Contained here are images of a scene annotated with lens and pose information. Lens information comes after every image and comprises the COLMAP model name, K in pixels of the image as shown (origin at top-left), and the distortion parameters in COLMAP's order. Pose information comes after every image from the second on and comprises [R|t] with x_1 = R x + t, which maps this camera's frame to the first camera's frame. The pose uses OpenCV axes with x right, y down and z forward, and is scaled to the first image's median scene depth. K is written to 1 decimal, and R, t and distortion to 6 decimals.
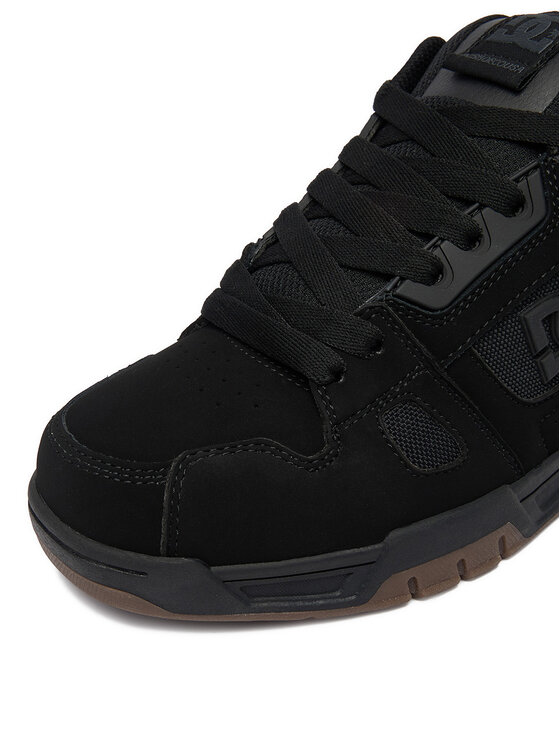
lens RADIAL K [[1011.2, 0, 226.7], [0, 1011.2, 347.5], [0, 0, 1]] dist [-0.032793, 0.000000]
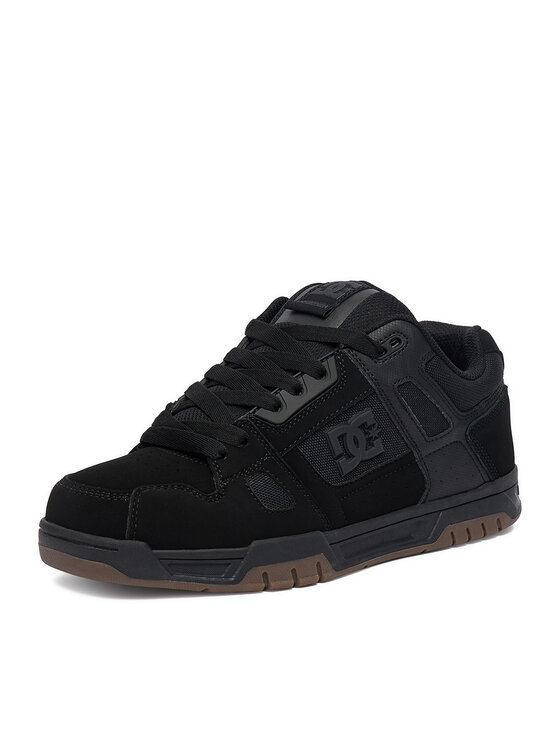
lens RADIAL K [[1587.9, 0, 280.0], [0, 1587.9, 373.2], [0, 0, 1]] dist [0.117239, 0.000000]
pose [[0.989280, 0.039835, 0.140496, -0.189056], [0.007020, 0.947992, -0.318216, 0.770243], [-0.145865, 0.315791, 0.937550, -1.677007]]
